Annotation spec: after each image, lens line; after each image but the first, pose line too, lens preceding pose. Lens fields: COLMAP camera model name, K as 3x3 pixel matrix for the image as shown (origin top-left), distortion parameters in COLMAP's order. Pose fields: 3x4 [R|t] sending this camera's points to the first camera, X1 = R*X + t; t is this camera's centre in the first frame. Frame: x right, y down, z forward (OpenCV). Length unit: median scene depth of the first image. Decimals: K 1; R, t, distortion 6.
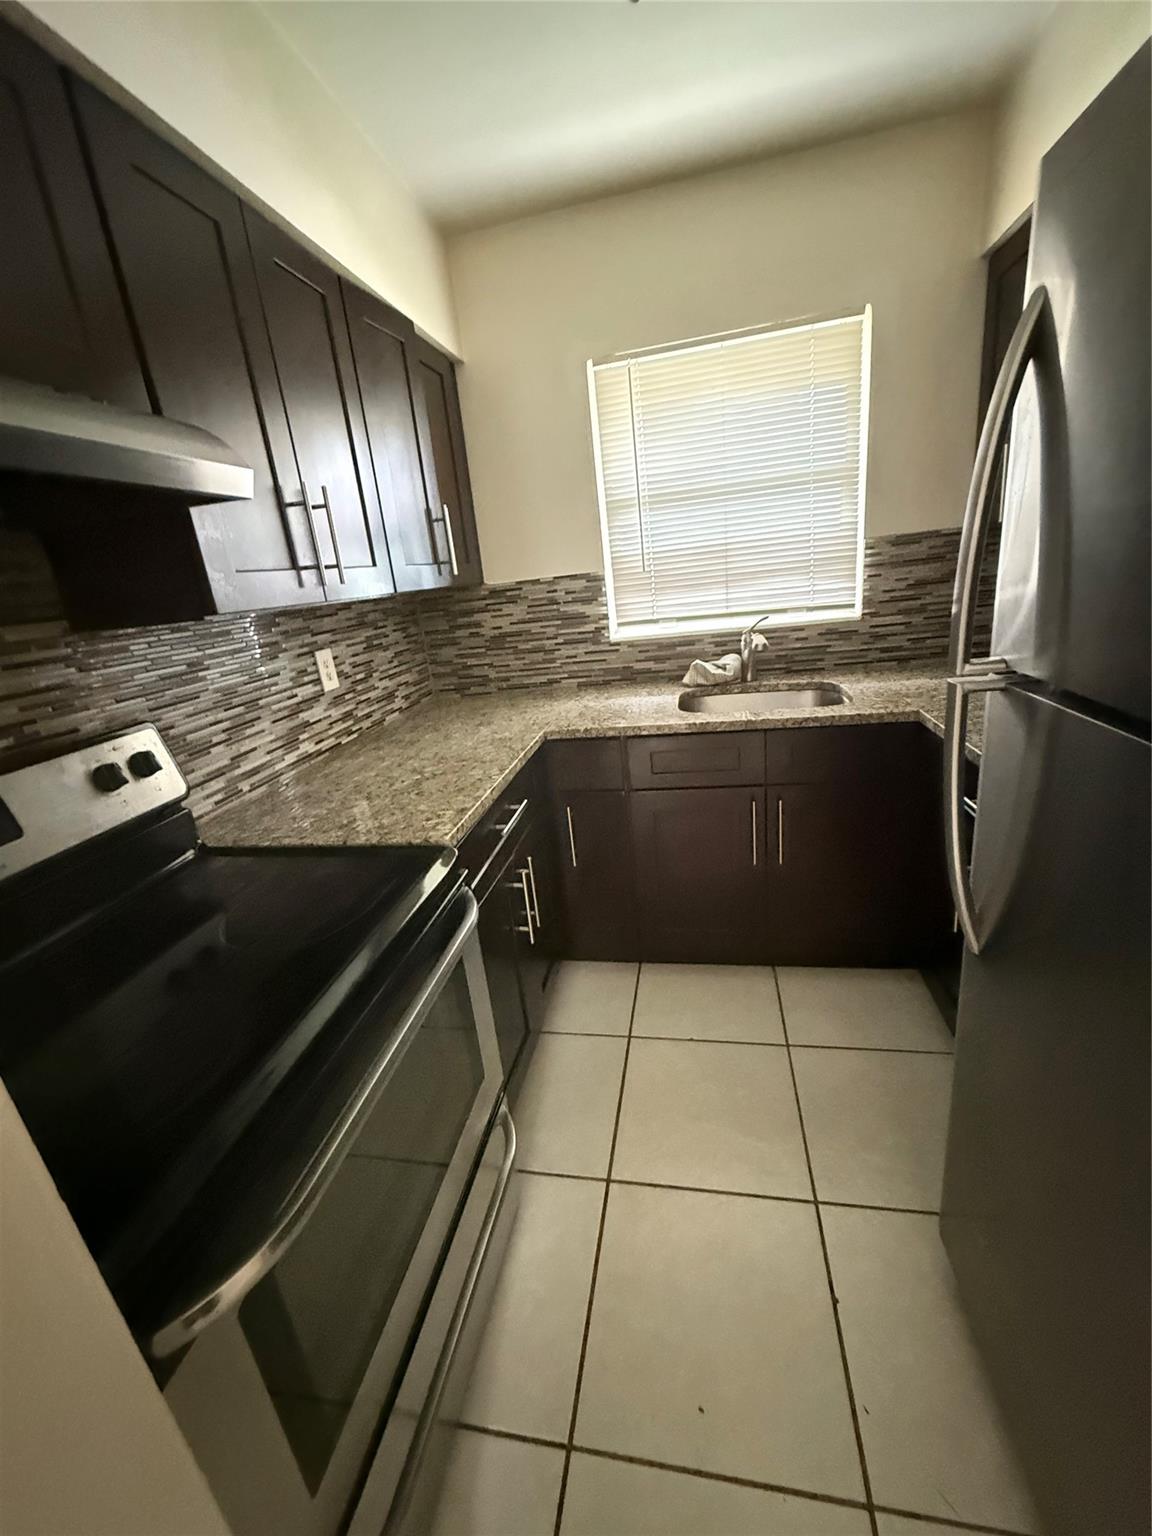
lens RADIAL K [[614.1, 0, 570.9], [0, 614.1, 763.6], [0, 0, 1]] dist [-0.001451, -0.000259]
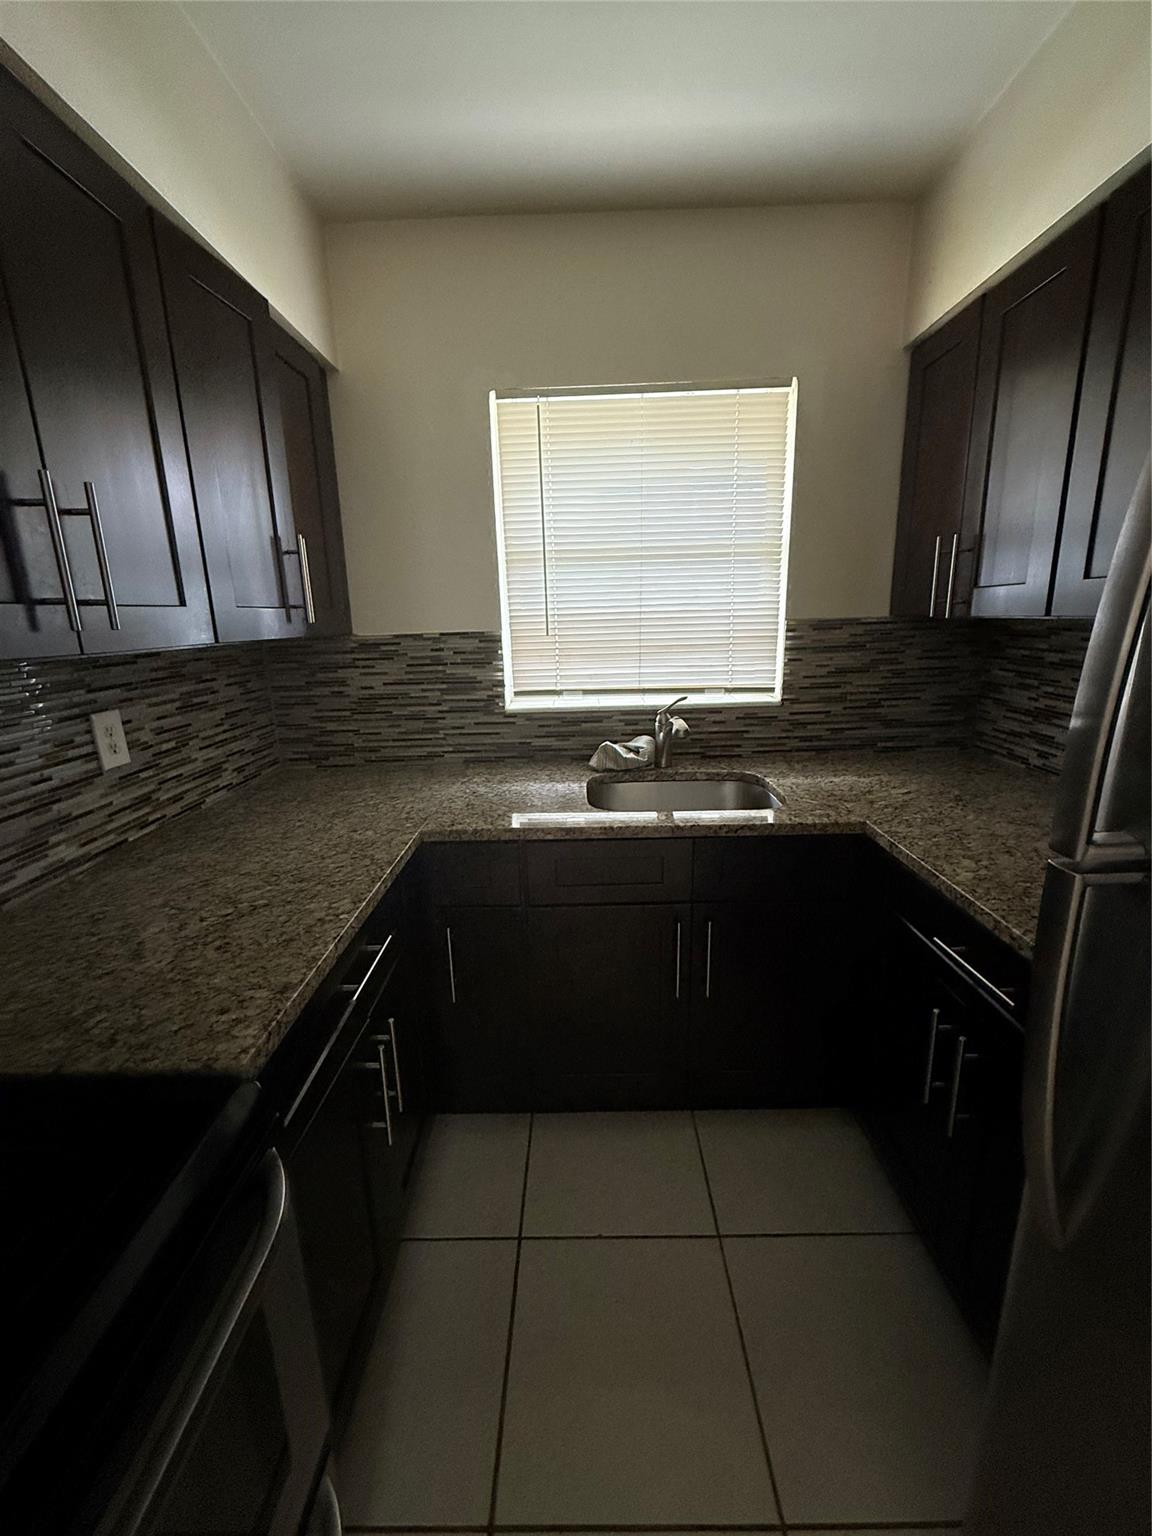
lens RADIAL K [[614.1, 0, 576.9], [0, 614.1, 760.0], [0, 0, 1]] dist [-0.001451, -0.000259]
pose [[0.979086, 0.036048, 0.200226, -0.007665], [-0.019079, 0.996109, -0.086041, -0.071433], [-0.202549, 0.080421, 0.975964, 0.180038]]
